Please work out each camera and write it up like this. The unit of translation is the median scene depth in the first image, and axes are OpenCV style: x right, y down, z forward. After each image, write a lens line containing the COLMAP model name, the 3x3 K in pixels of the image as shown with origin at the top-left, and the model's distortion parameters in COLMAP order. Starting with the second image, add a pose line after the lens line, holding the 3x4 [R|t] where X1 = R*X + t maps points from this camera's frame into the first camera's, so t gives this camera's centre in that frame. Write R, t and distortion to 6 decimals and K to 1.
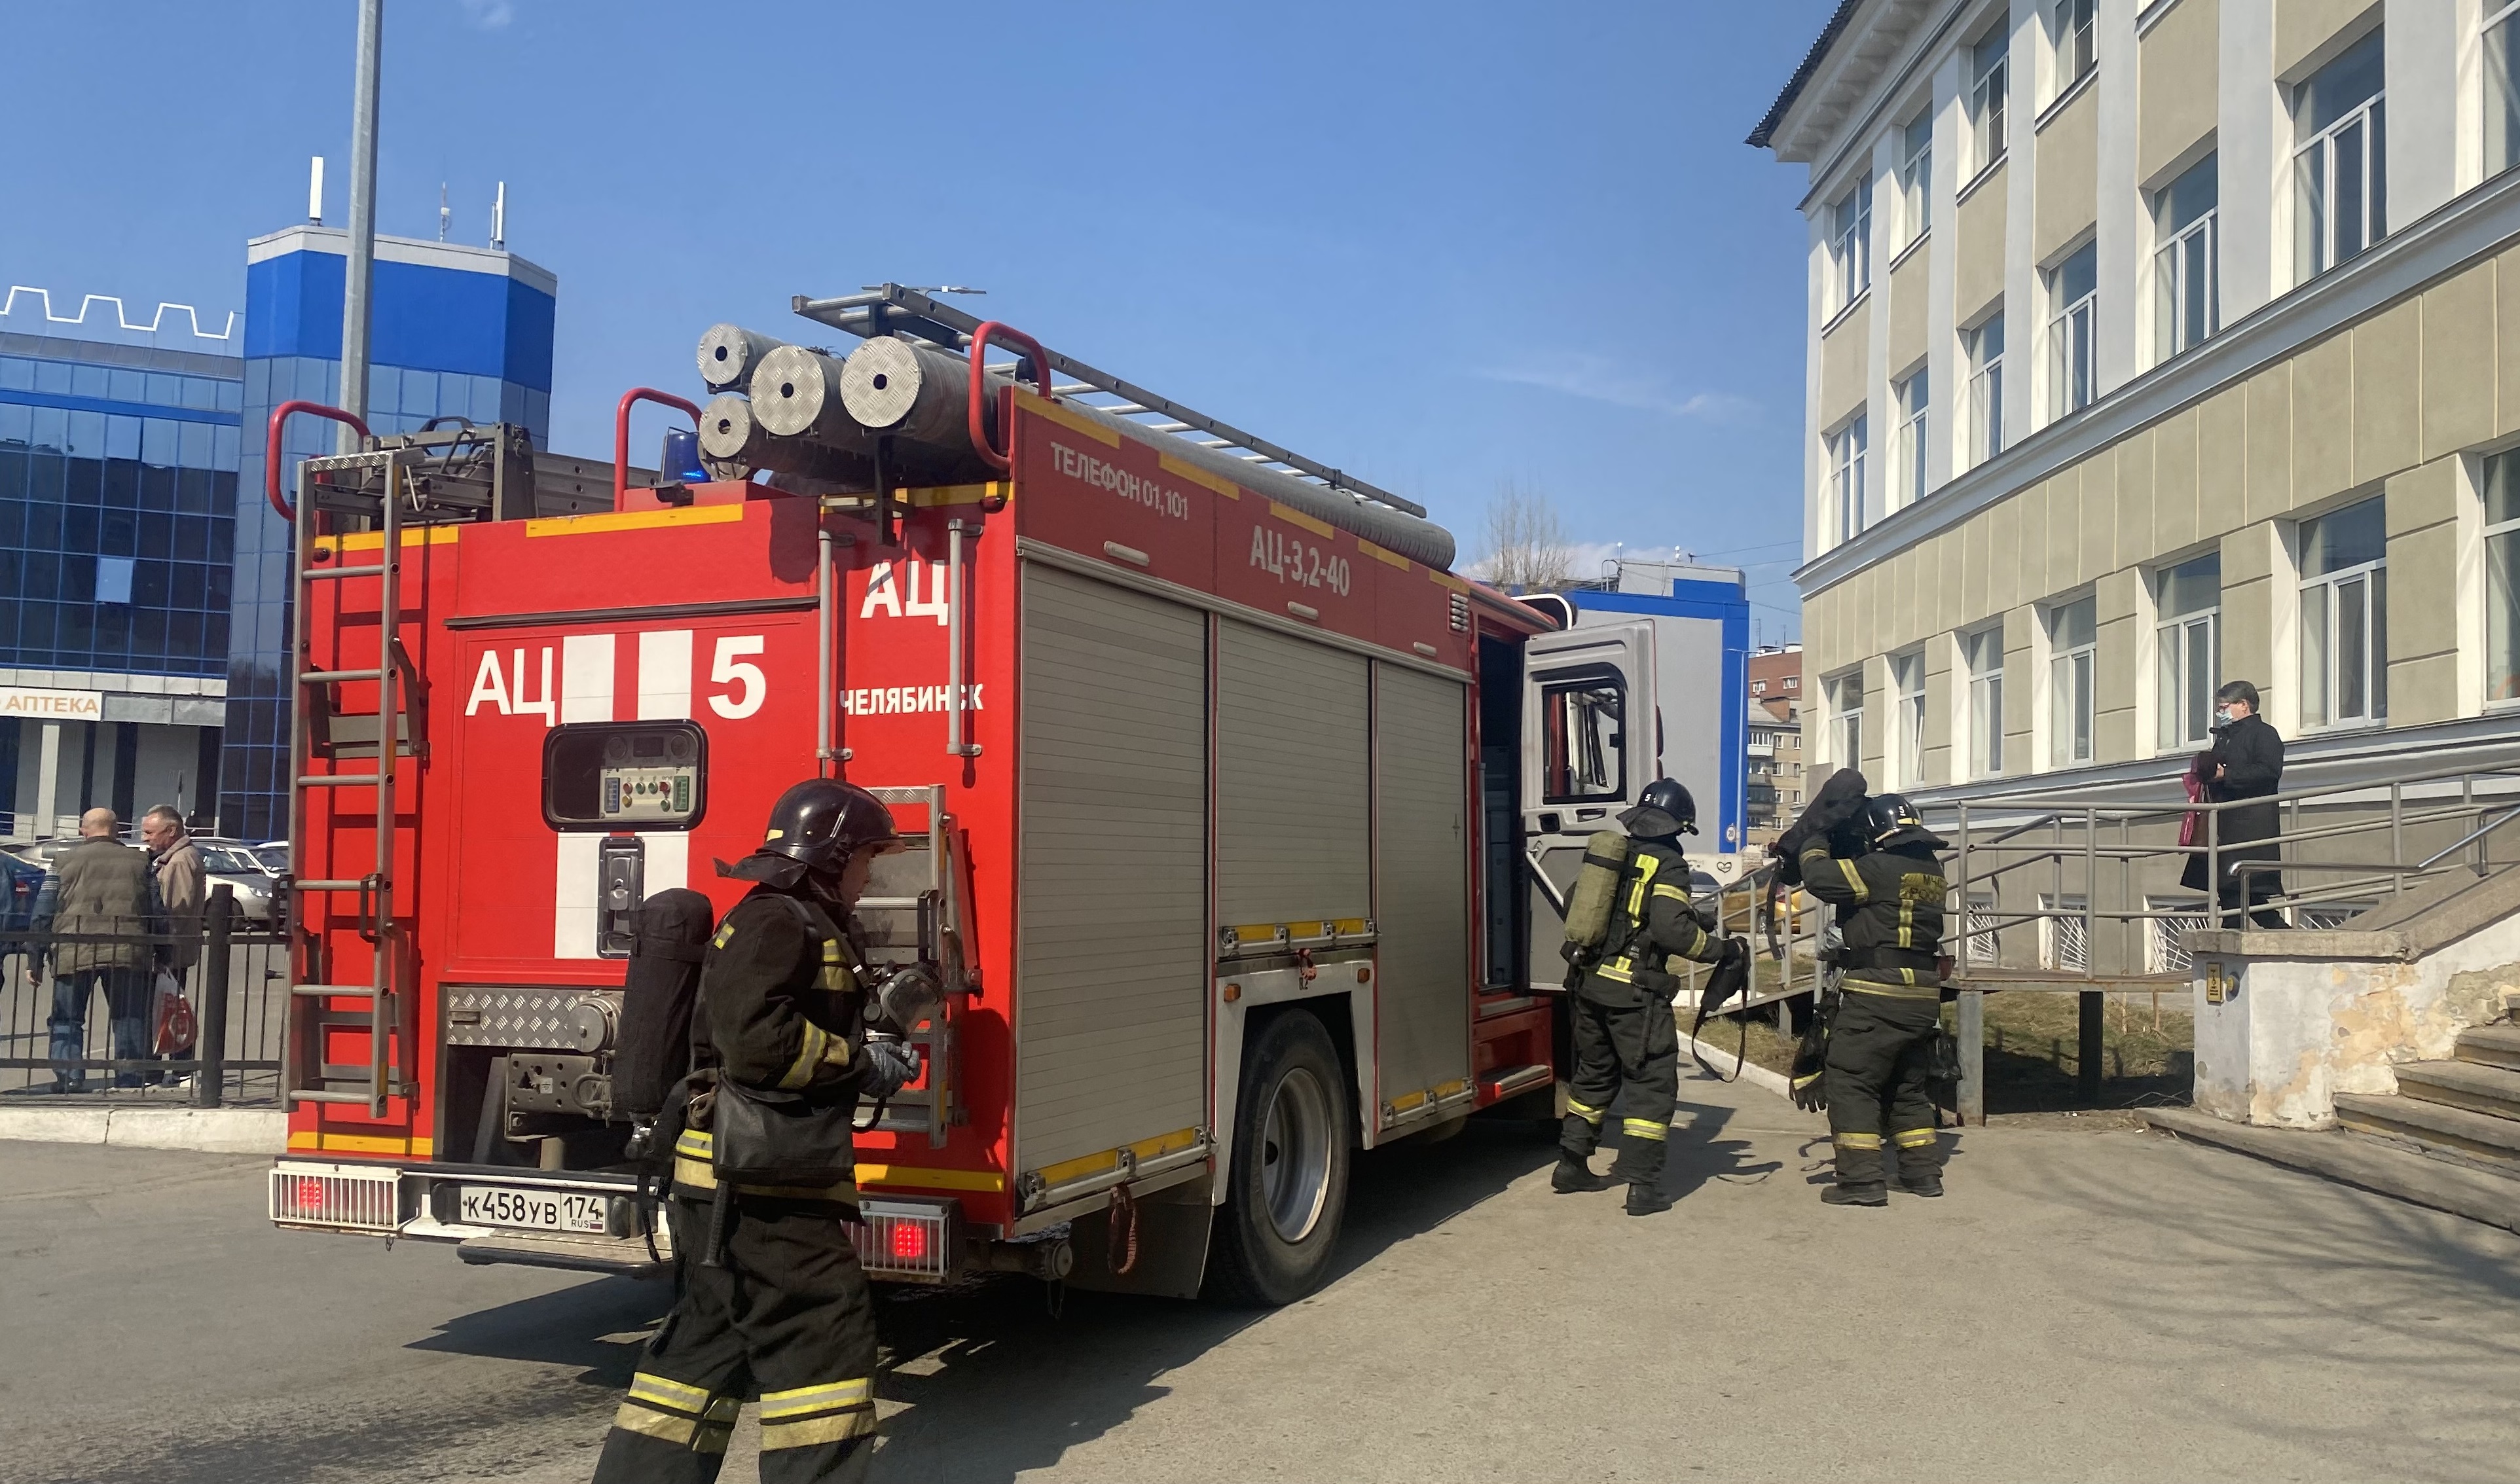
lens RADIAL K [[1883.7, 0, 1355.2], [0, 1883.7, 771.4], [0, 0, 1]] dist [-0.013732, -0.003759]
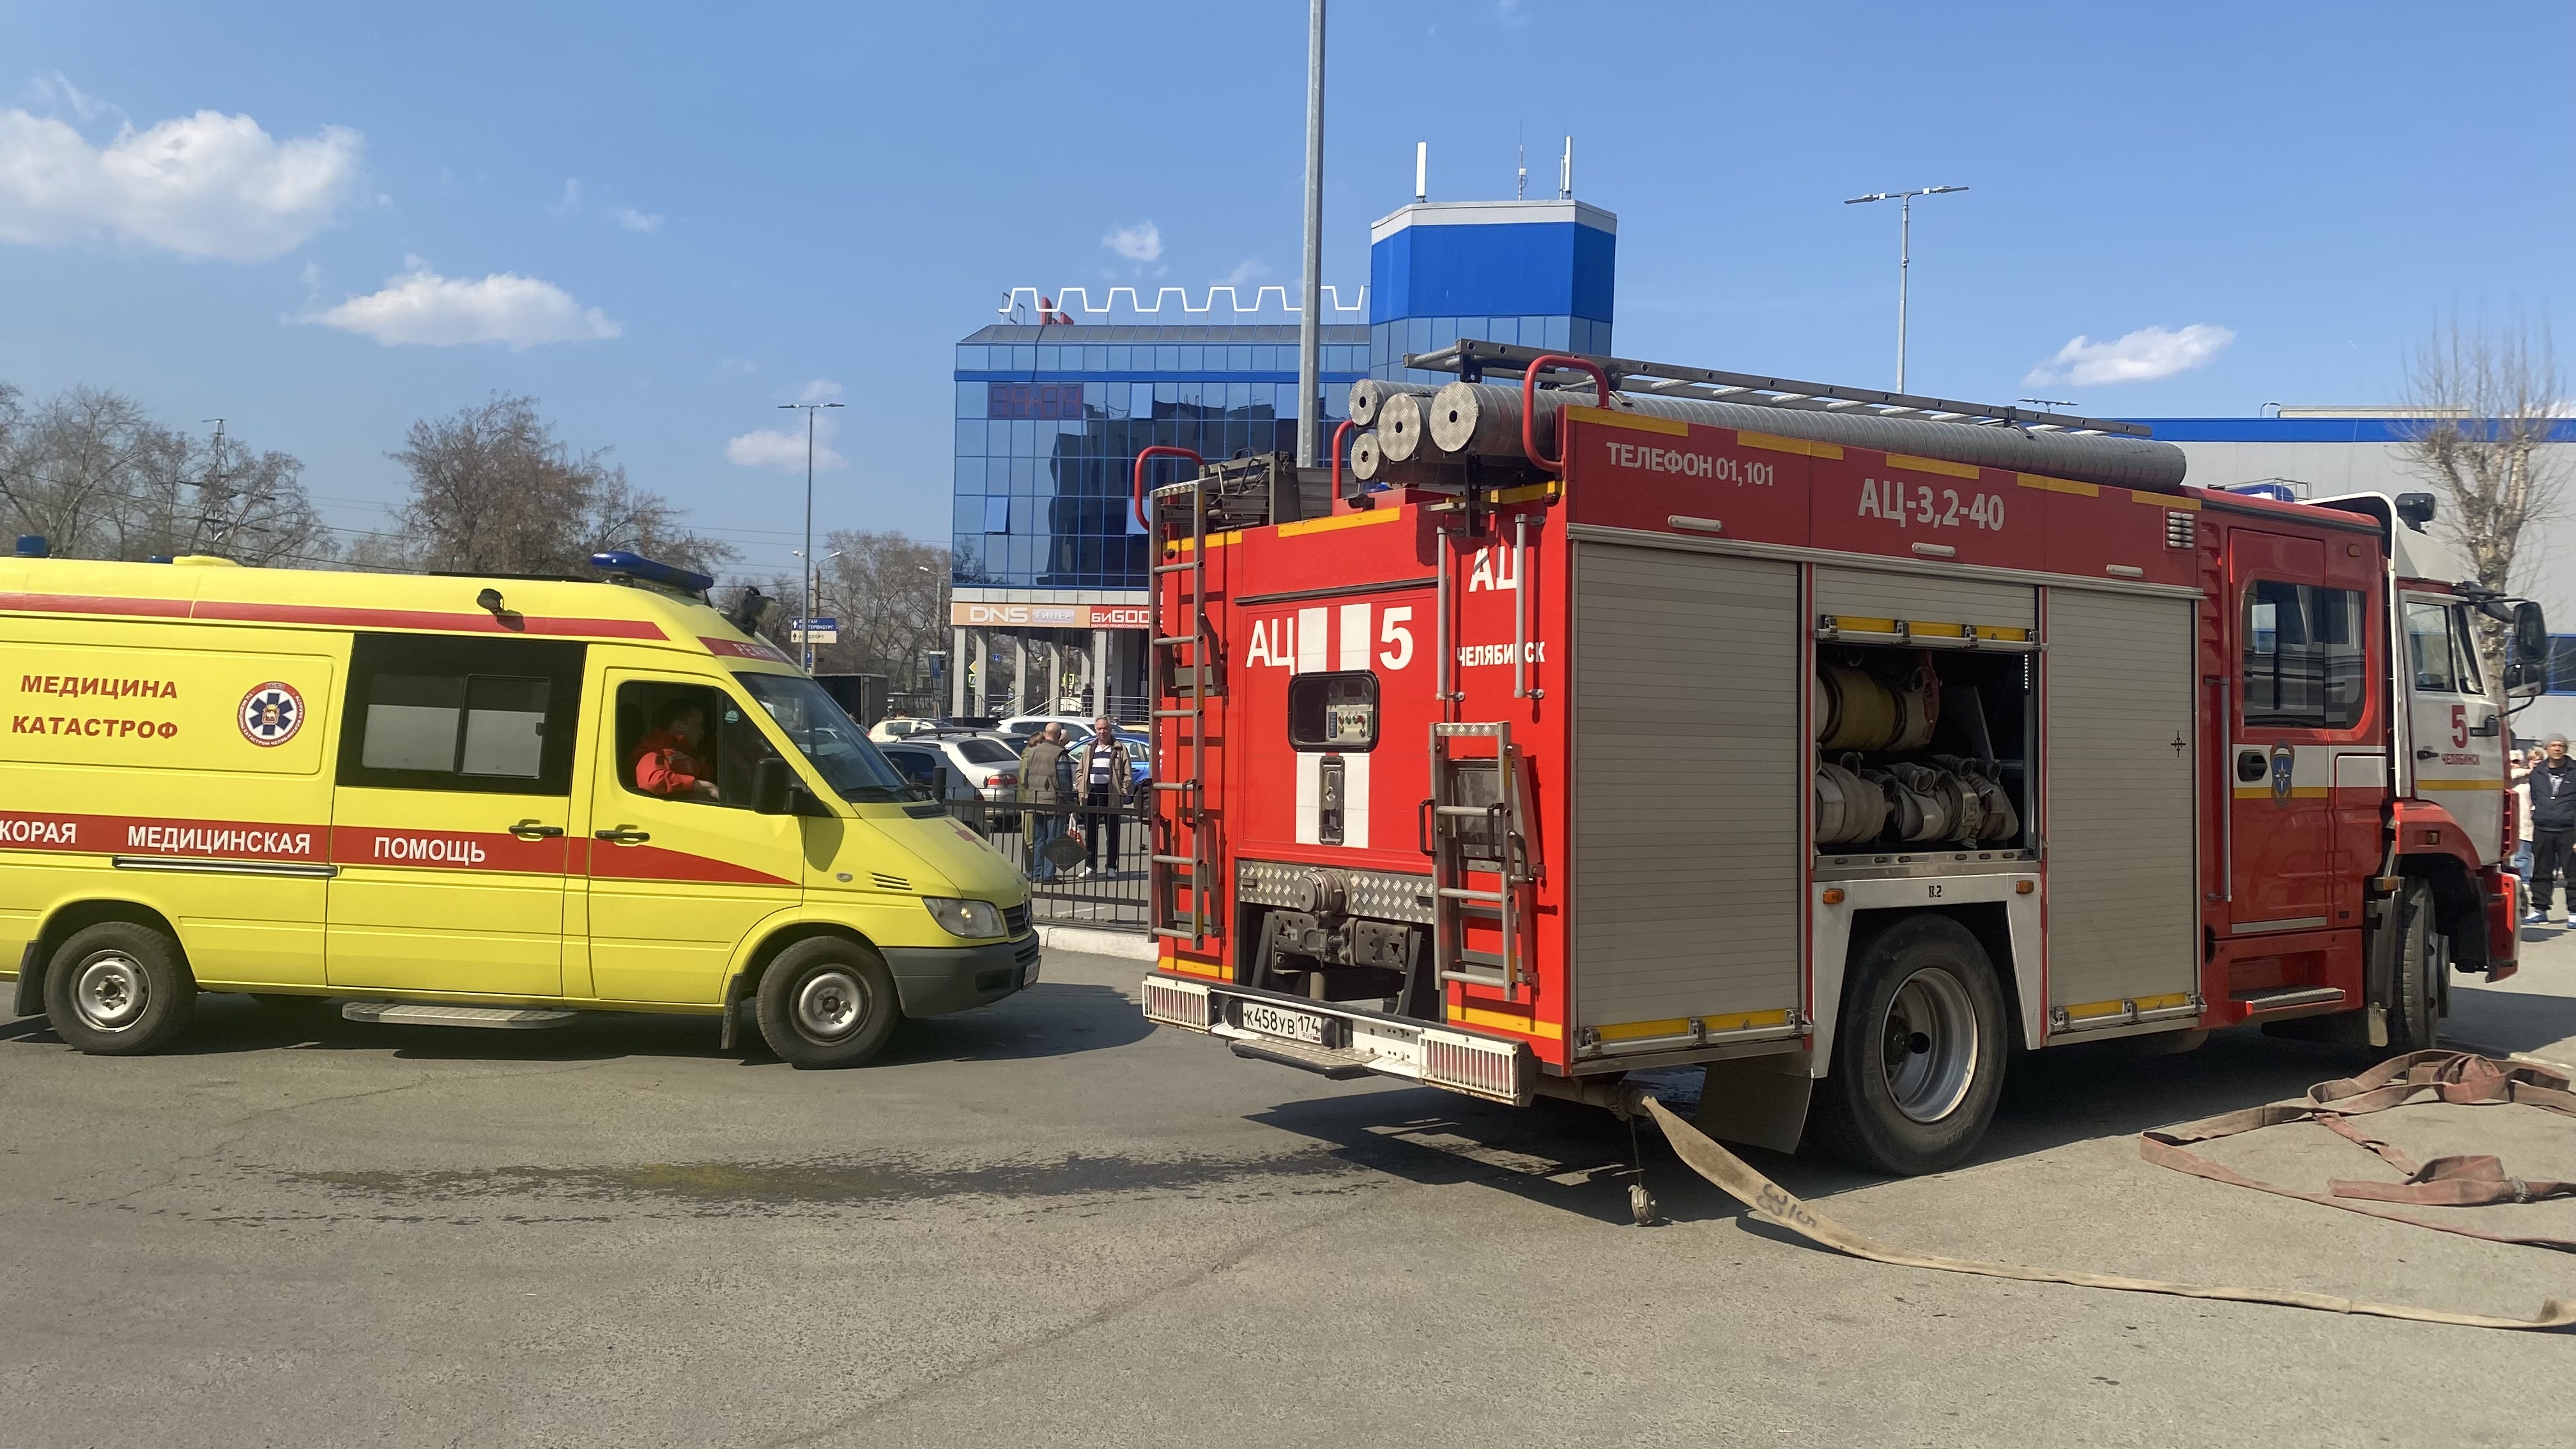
lens RADIAL K [[1839.1, 0, 1275.2], [0, 1839.1, 715.9], [0, 0, 1]] dist [0.000581, -0.016070]
pose [[0.826336, -0.000247, -0.563178, 0.304145], [0.016557, 0.999578, 0.023855, -0.024936], [0.562935, -0.029036, 0.825991, -0.114889]]
